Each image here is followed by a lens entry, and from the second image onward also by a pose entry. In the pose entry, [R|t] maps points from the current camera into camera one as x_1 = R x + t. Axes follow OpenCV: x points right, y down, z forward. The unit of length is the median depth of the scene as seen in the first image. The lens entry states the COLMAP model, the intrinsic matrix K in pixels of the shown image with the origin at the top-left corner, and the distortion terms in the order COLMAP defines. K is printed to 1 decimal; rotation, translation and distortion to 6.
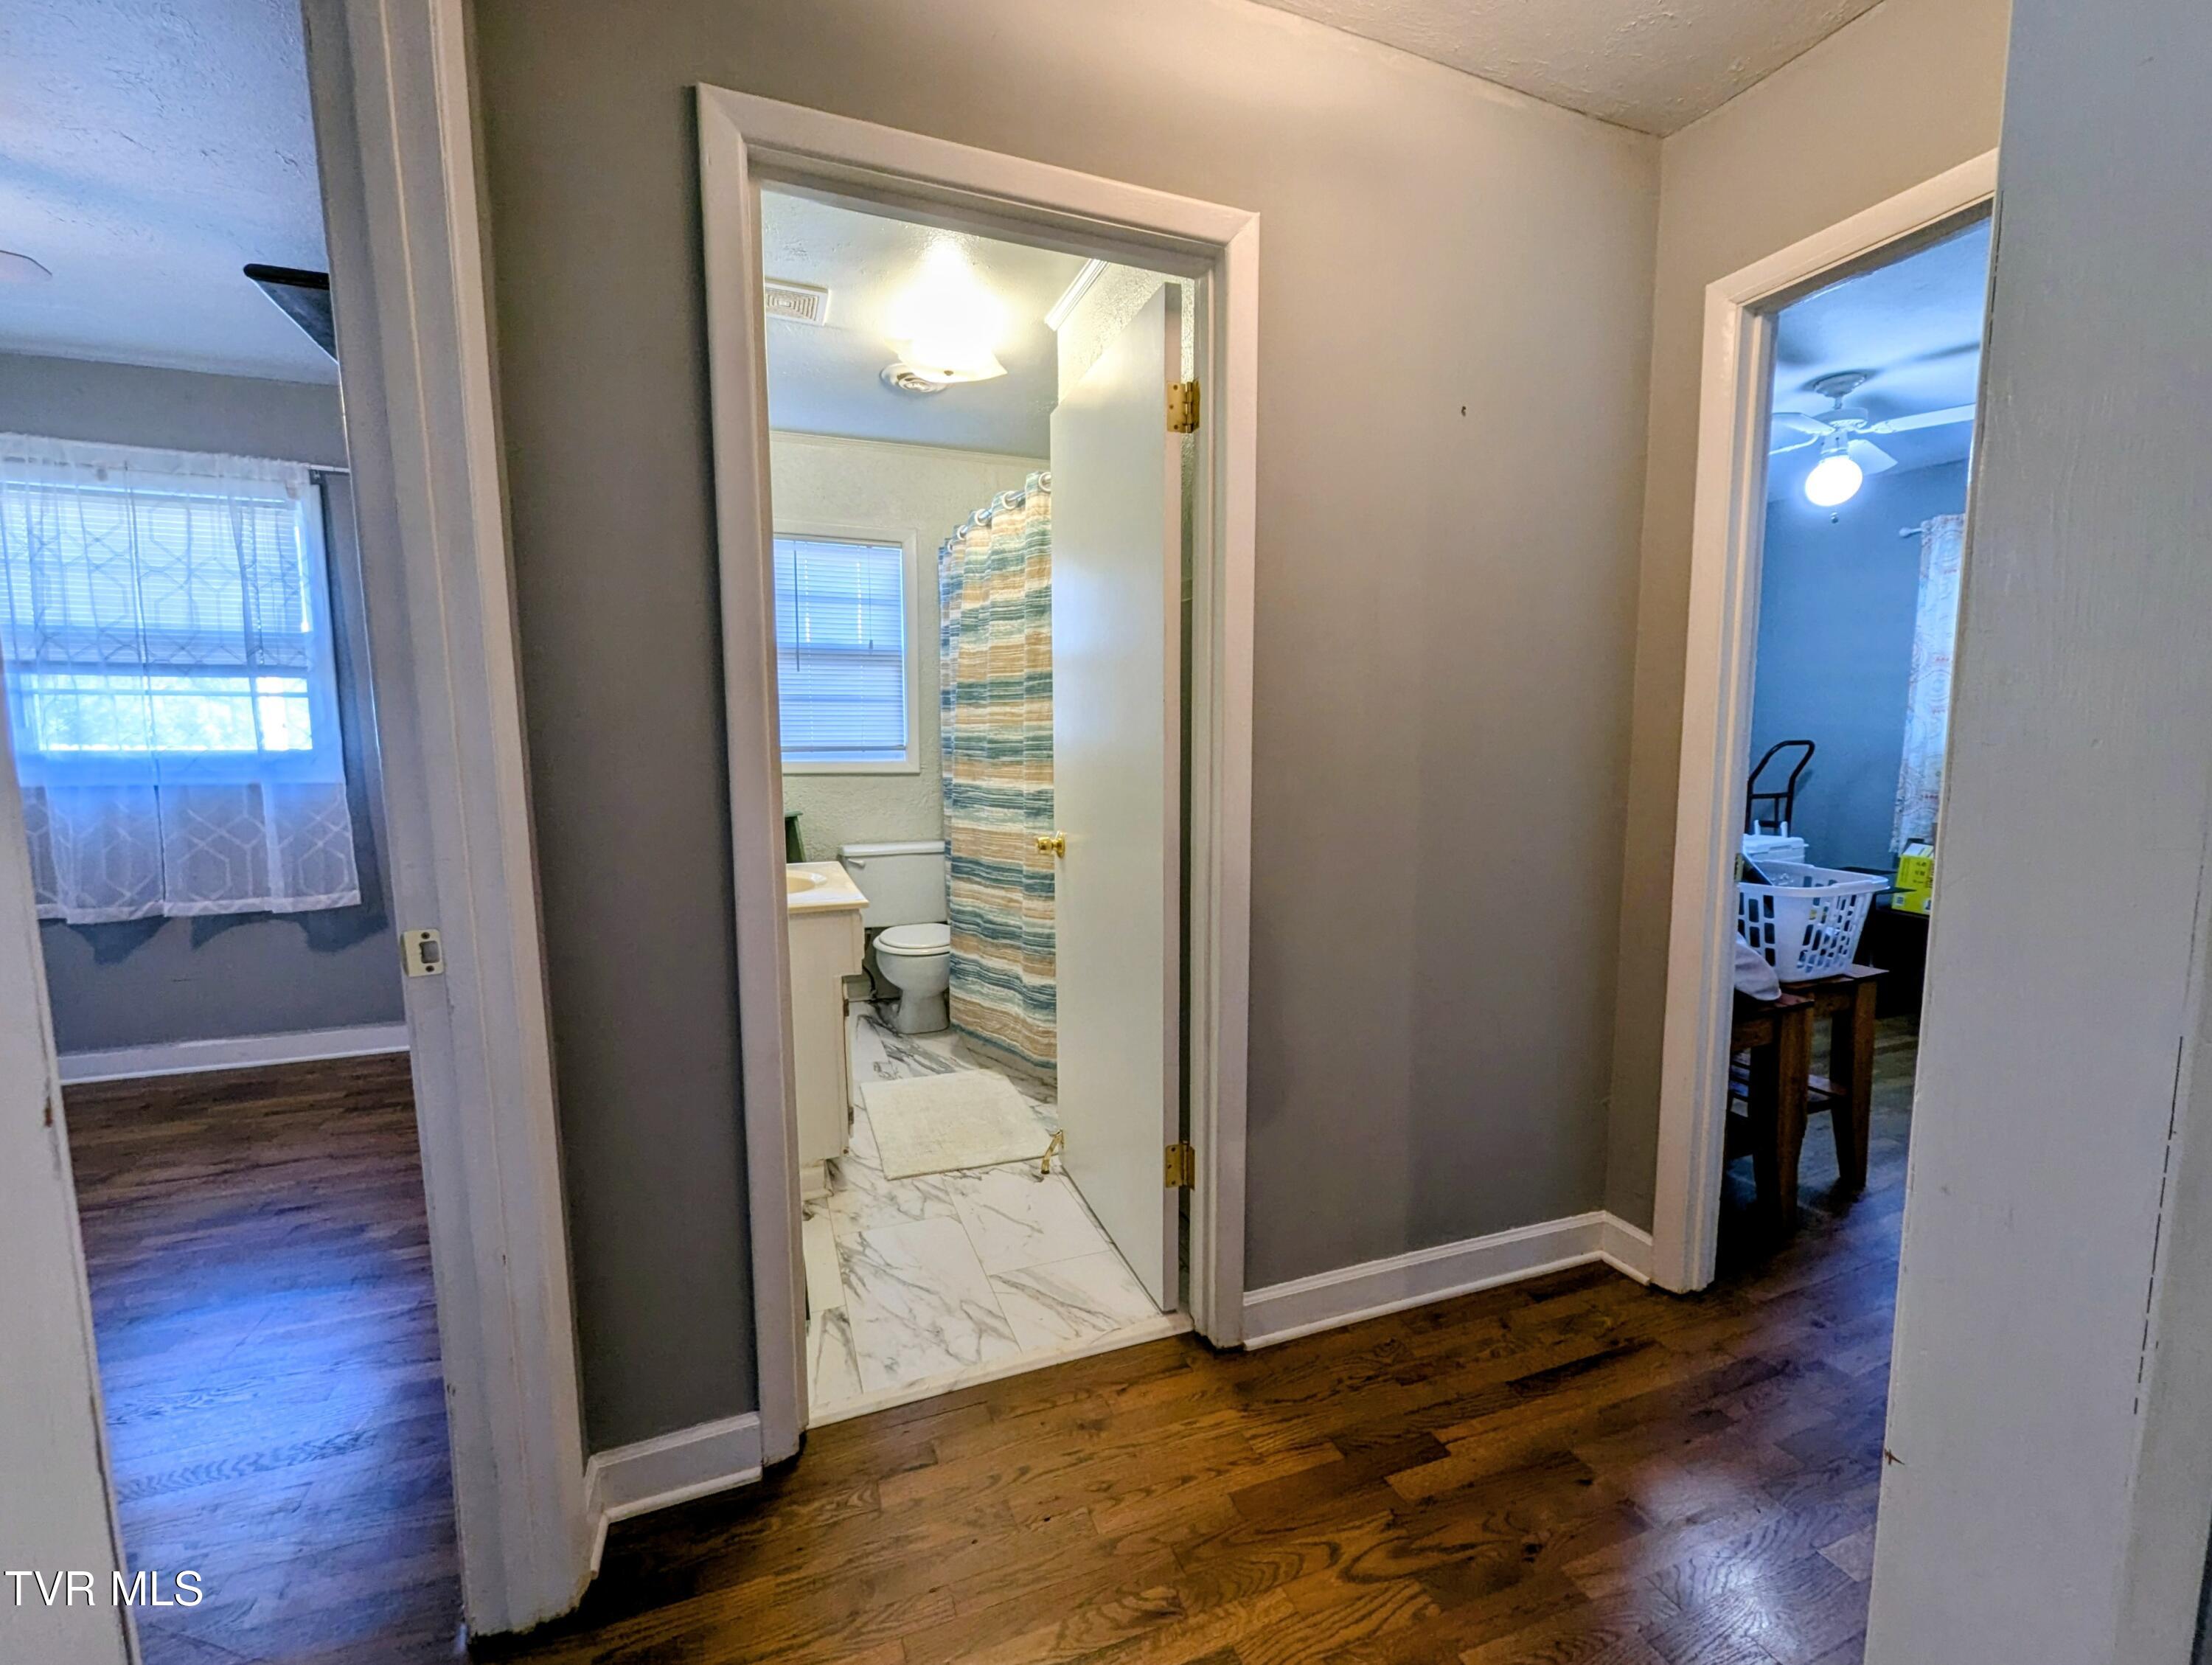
lens RADIAL K [[926.0, 0, 1116.7], [0, 926.0, 844.9], [0, 0, 1]] dist [-0.000427, 0.000106]
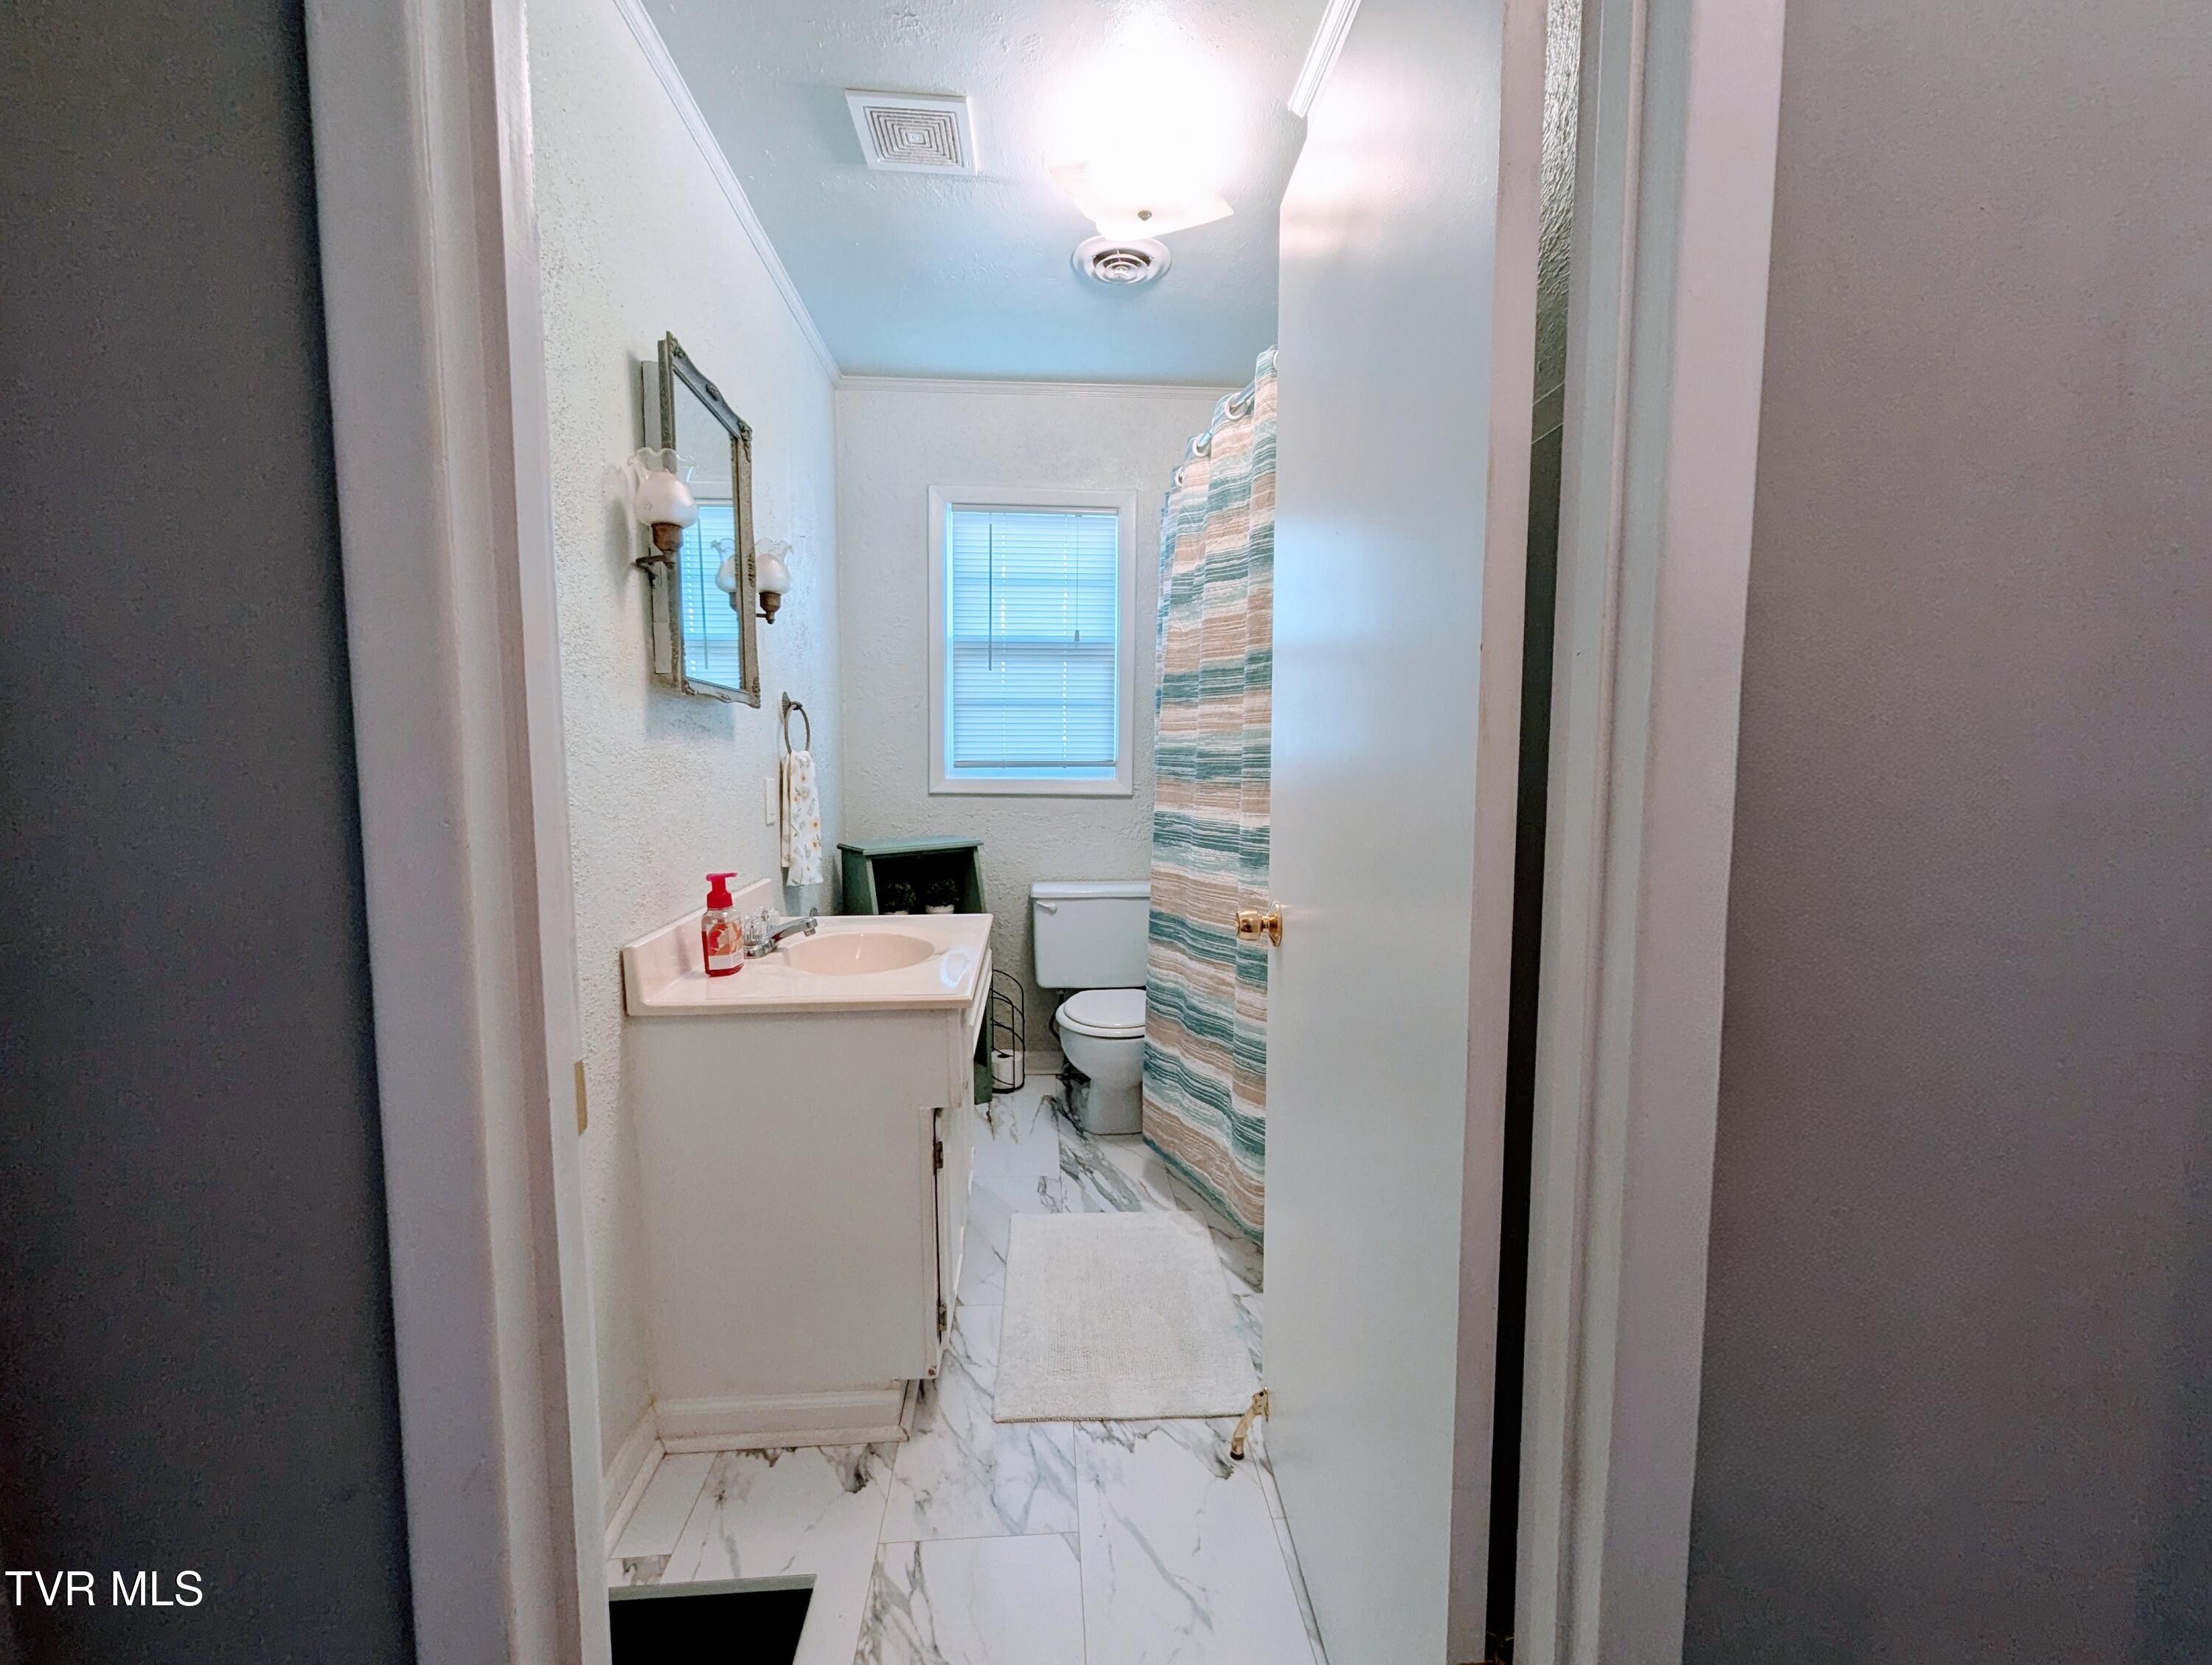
lens RADIAL K [[926.0, 0, 1117.5], [0, 926.0, 837.3], [0, 0, 1]] dist [-0.000427, 0.000106]
pose [[0.956404, 0.029746, -0.290527, 0.011285], [-0.038074, 0.999009, -0.023053, -0.033339], [0.289554, 0.033110, 0.956589, 0.343108]]
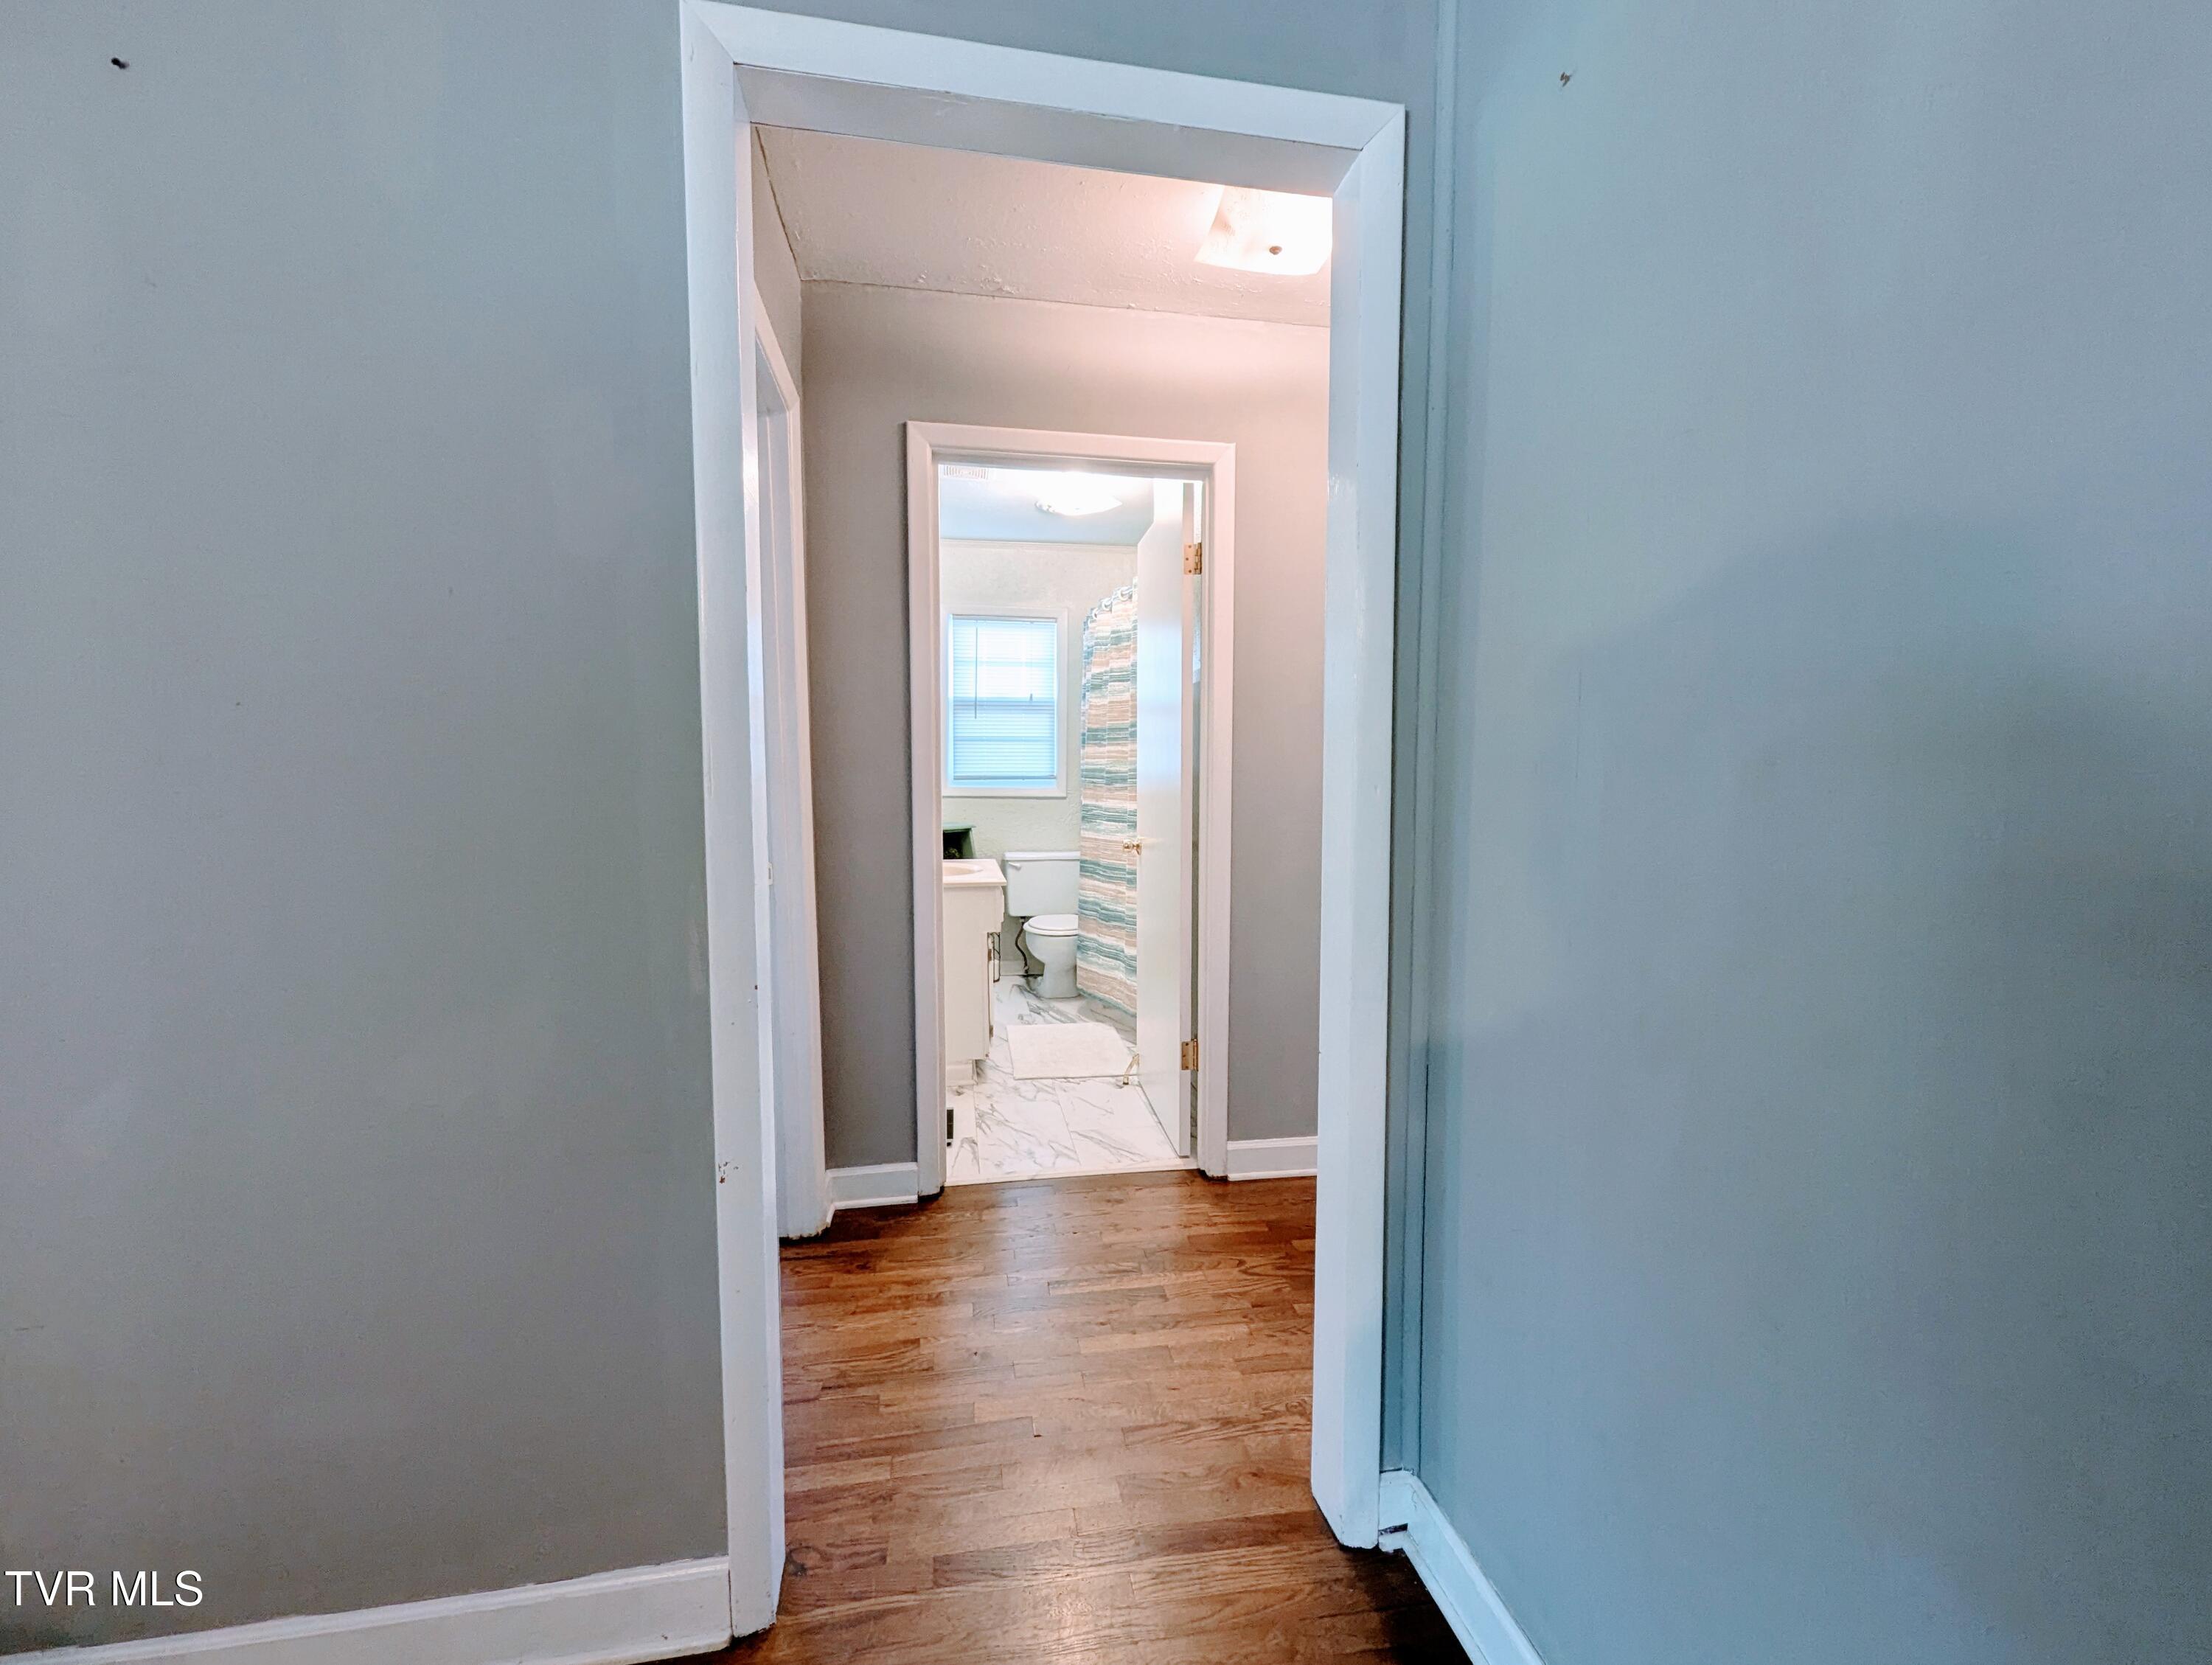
lens RADIAL K [[926.0, 0, 1117.1], [0, 926.0, 847.8], [0, 0, 1]] dist [-0.000427, 0.000106]
pose [[0.979576, 0.020106, -0.200067, 0.162124], [-0.026383, 0.999238, -0.028761, 0.038664], [0.199336, 0.033452, 0.979360, -0.329397]]
